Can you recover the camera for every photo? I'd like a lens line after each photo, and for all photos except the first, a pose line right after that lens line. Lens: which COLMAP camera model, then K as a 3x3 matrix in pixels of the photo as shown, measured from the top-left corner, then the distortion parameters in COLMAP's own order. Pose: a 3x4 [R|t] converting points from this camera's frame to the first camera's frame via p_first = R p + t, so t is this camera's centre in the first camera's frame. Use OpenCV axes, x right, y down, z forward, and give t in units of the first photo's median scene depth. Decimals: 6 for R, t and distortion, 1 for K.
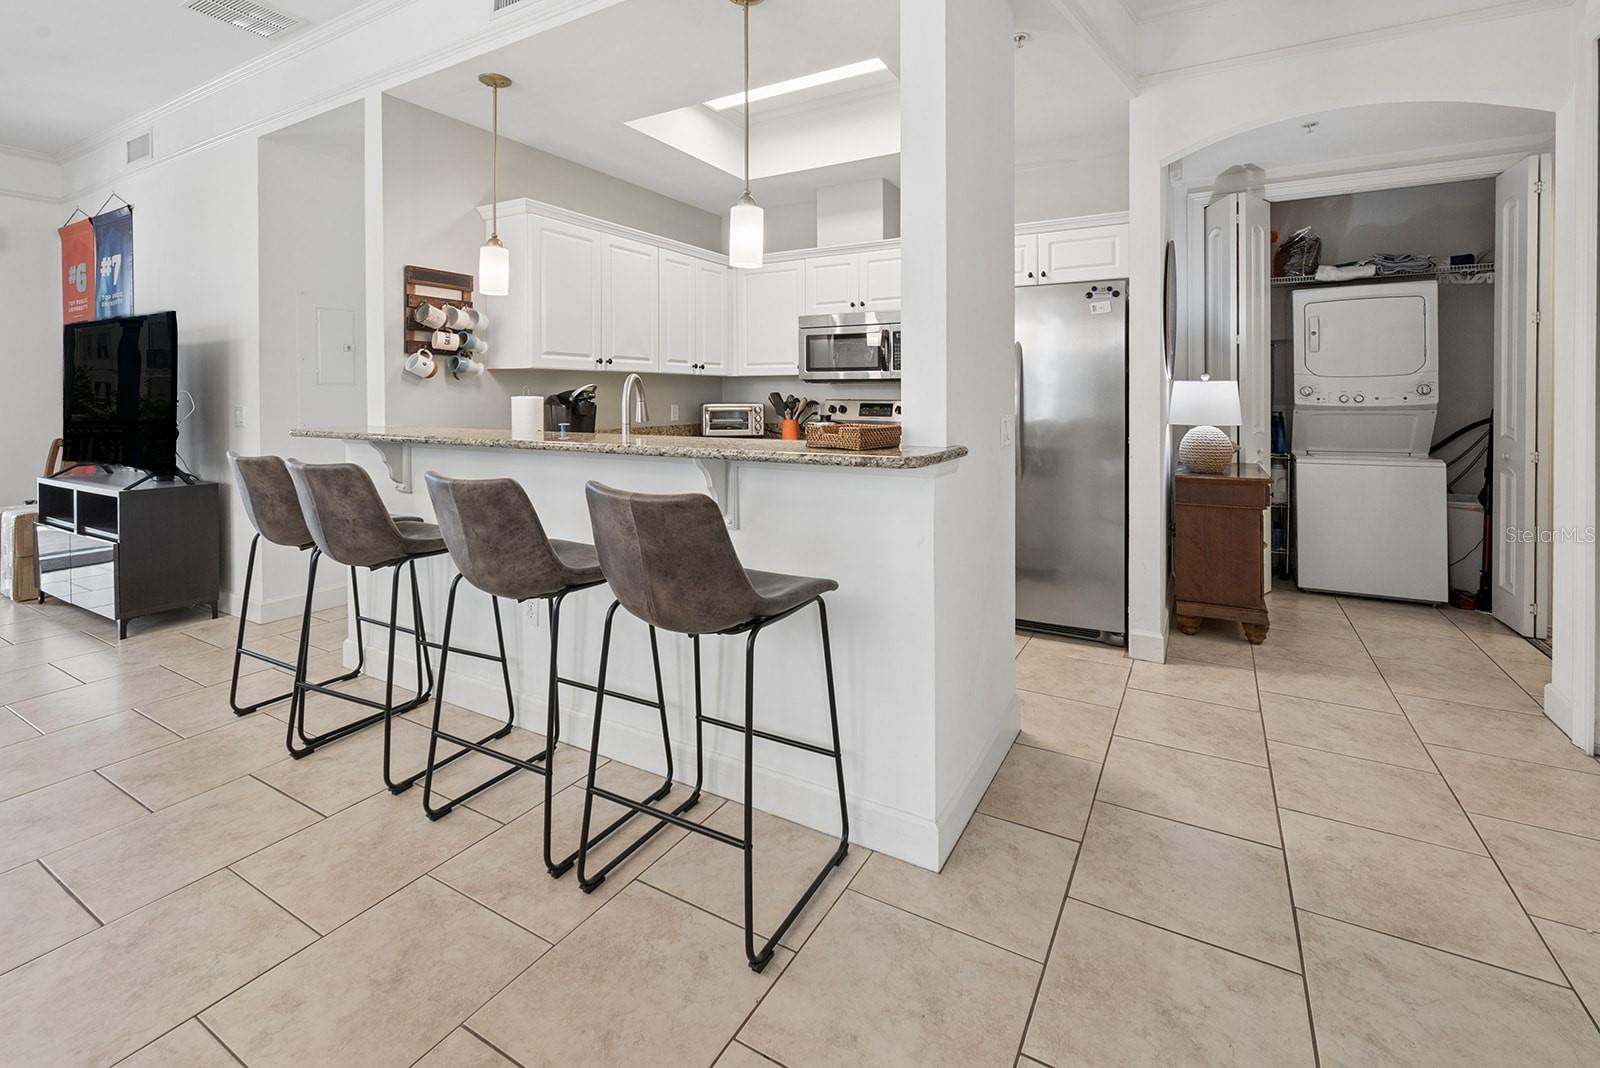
lens RADIAL K [[681.8, 0, 838.2], [0, 681.8, 400.2], [0, 0, 1]] dist [0.001180, -0.001049]
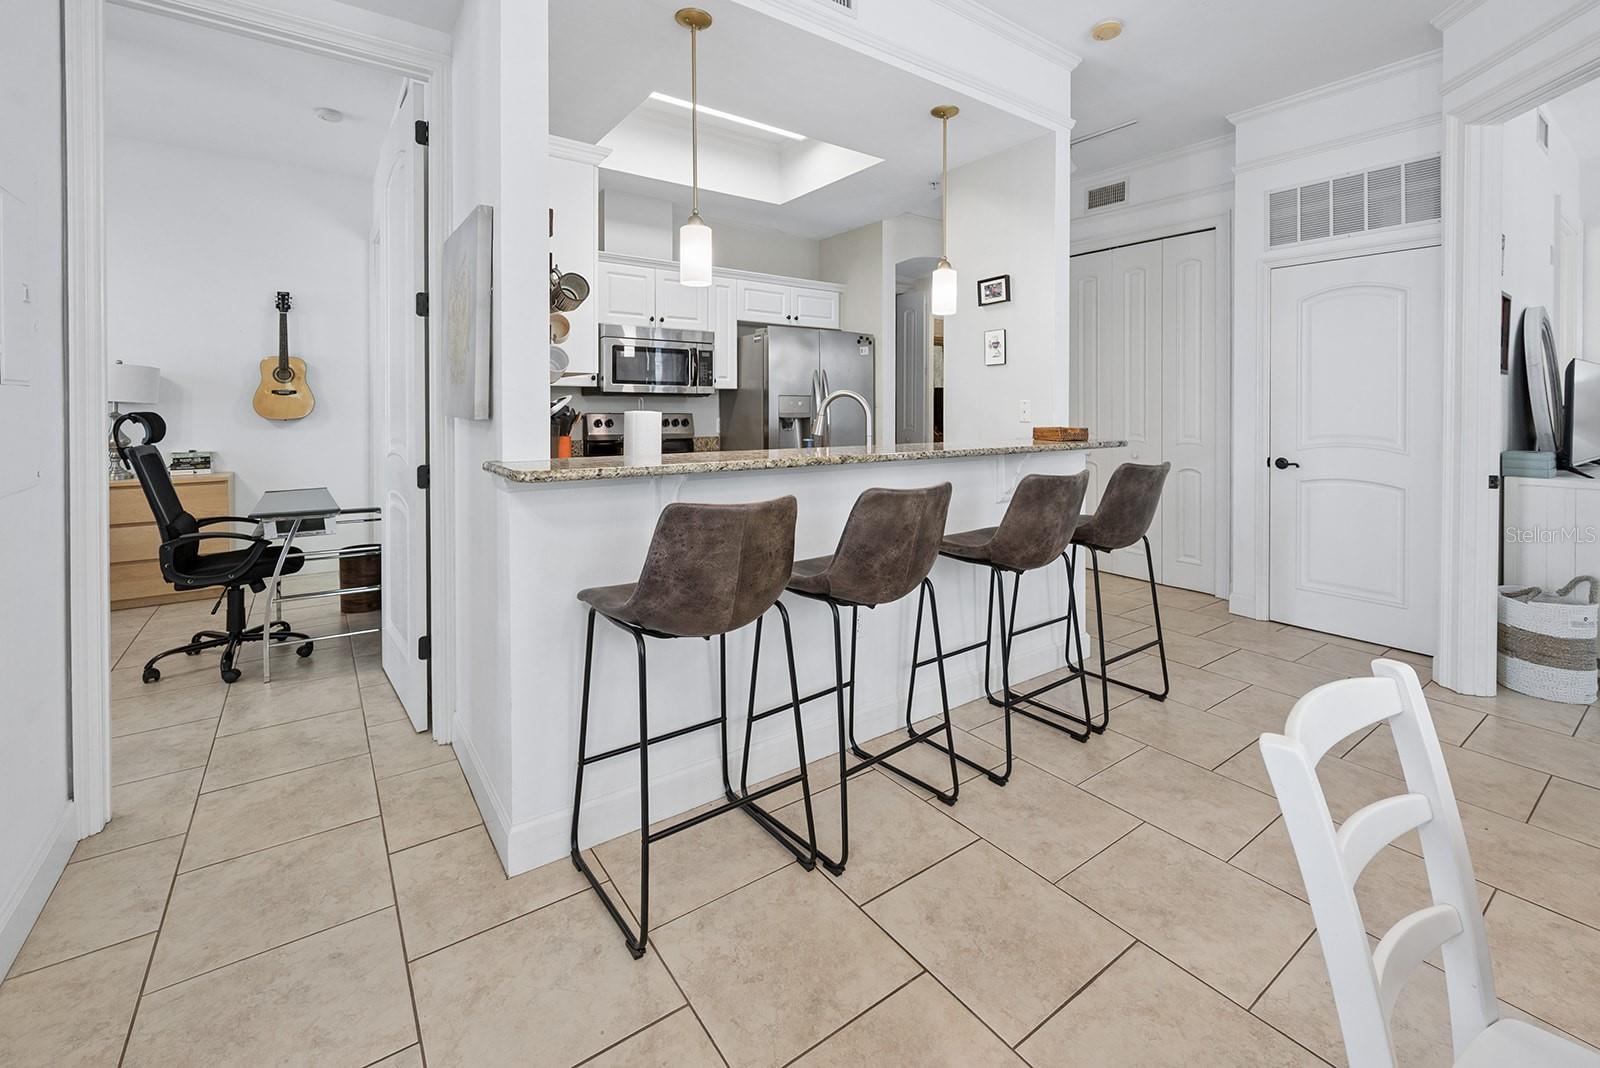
lens RADIAL K [[681.8, 0, 815.3], [0, 681.8, 413.7], [0, 0, 1]] dist [0.001180, -0.001049]
pose [[0.419417, -0.004682, 0.907782, -0.829913], [0.002681, 0.999989, 0.003919, -0.003580], [-0.907790, 0.000790, 0.419424, 0.379729]]
